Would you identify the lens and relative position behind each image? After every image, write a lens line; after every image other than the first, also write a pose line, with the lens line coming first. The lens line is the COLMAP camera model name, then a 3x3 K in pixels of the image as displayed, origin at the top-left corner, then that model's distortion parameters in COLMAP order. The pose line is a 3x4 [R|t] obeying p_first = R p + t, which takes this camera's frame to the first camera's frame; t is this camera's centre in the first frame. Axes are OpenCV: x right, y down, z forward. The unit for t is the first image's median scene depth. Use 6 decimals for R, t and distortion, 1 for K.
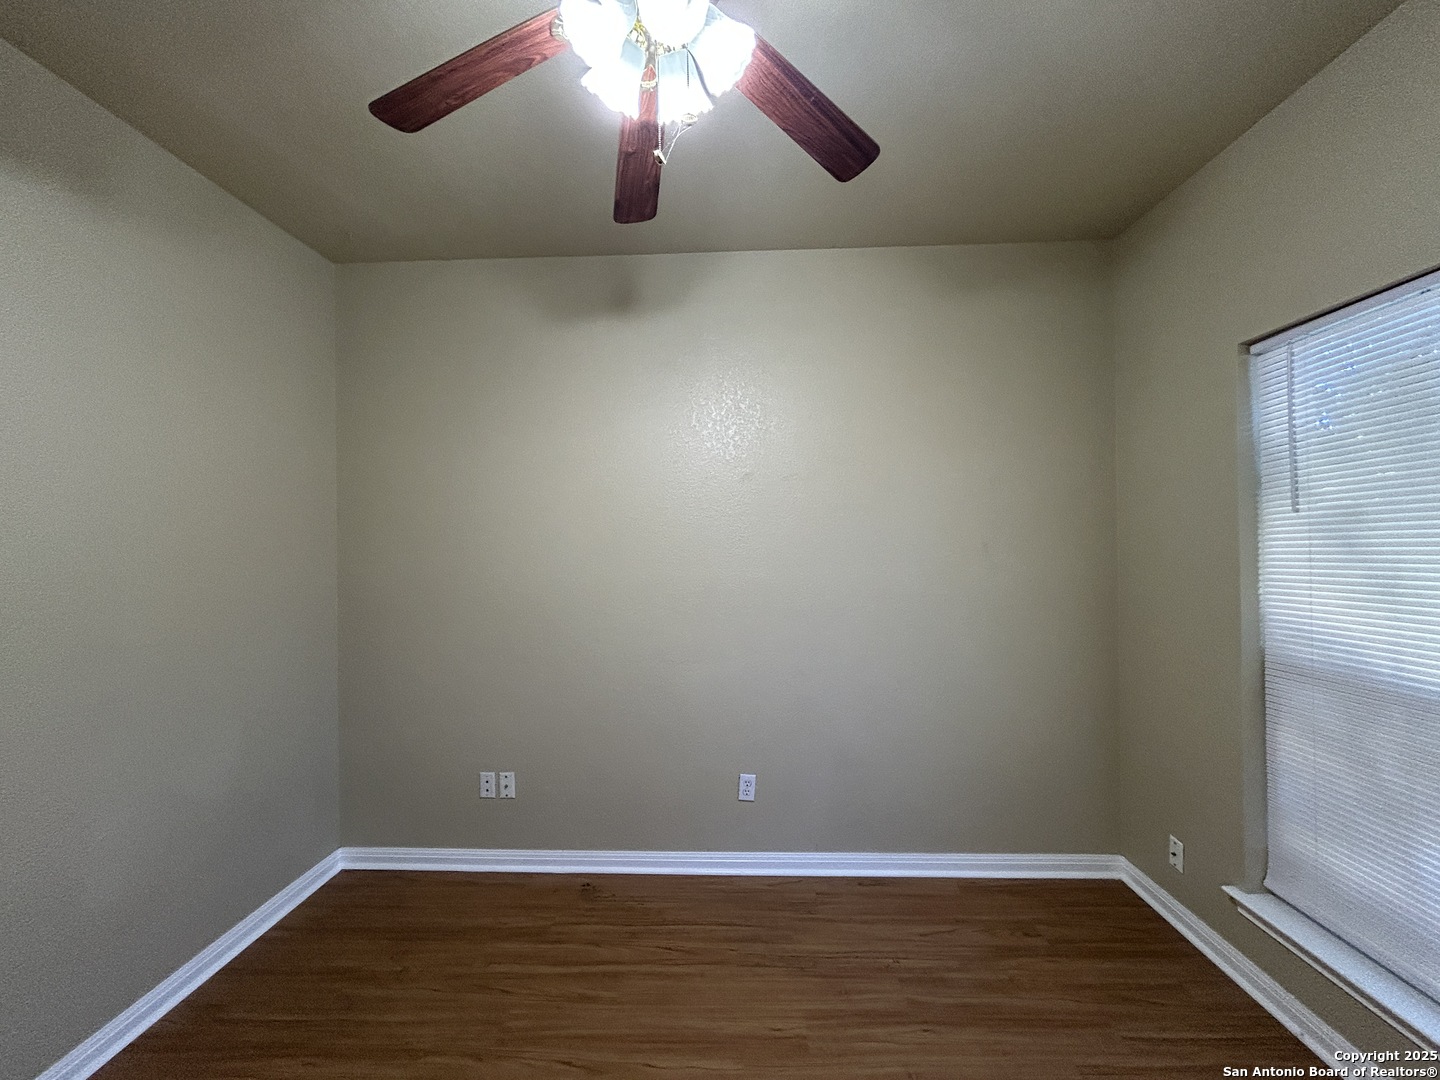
lens RADIAL K [[579.8, 0, 722.3], [0, 579.8, 539.0], [0, 0, 1]] dist [-0.000522, 0.000795]
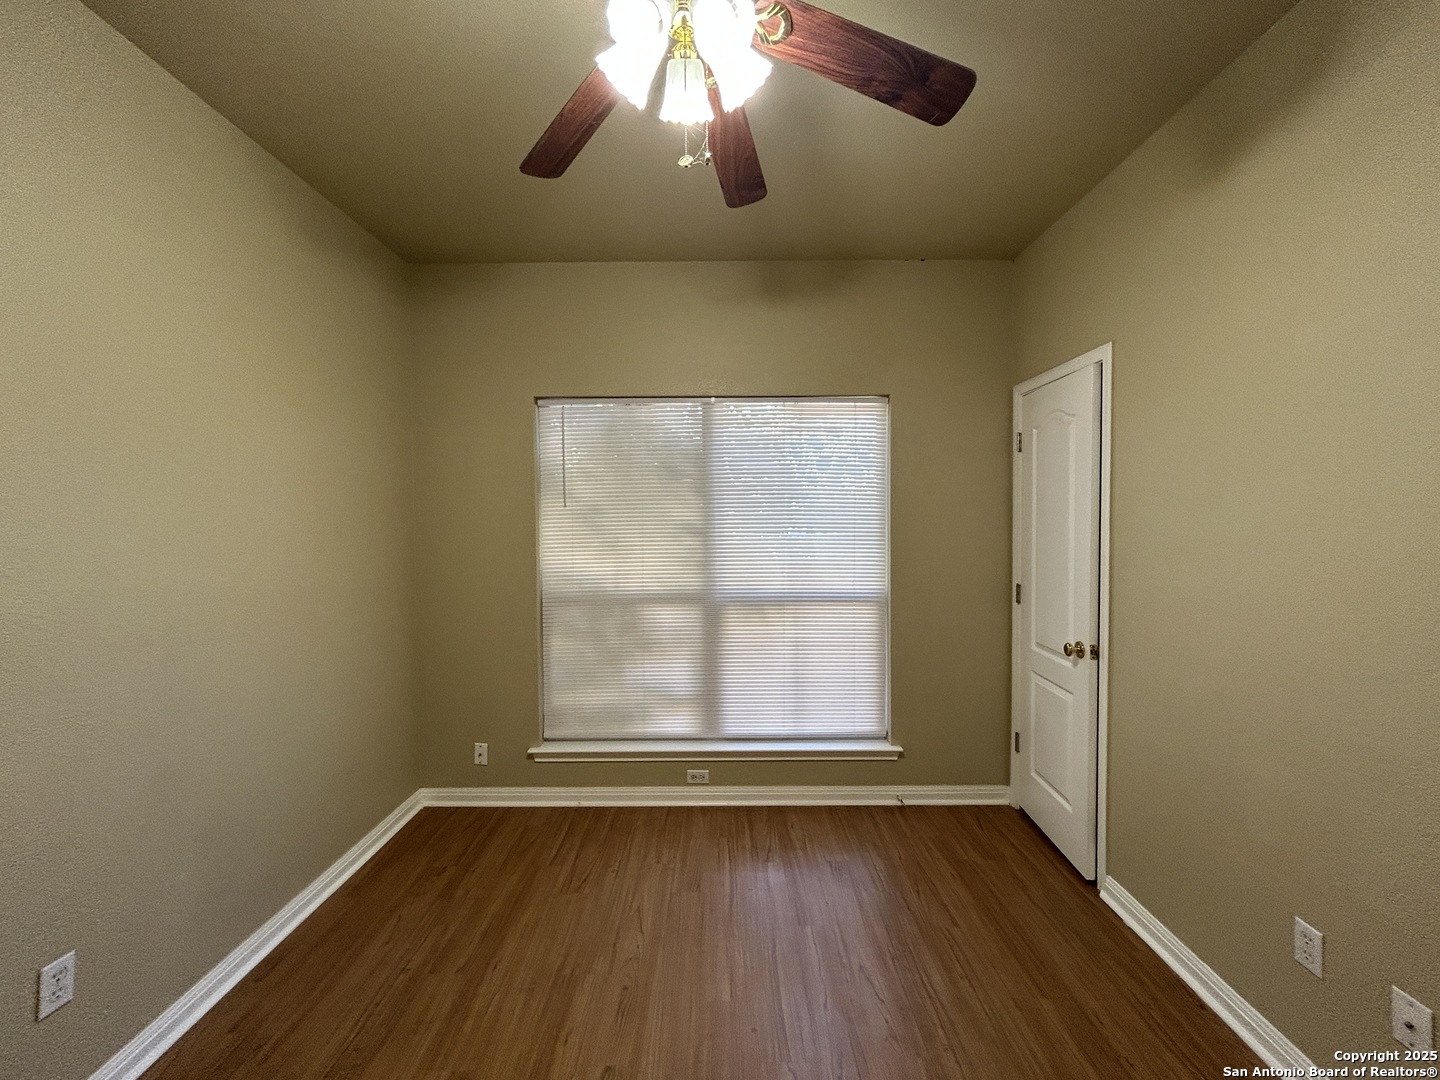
lens RADIAL K [[579.8, 0, 722.3], [0, 579.8, 539.0], [0, 0, 1]] dist [-0.000522, 0.000795]
pose [[-0.041378, -0.015742, 0.999020, -0.696884], [0.001745, 0.999873, 0.015827, 0.020237], [-0.999142, 0.002398, -0.041346, 0.571646]]
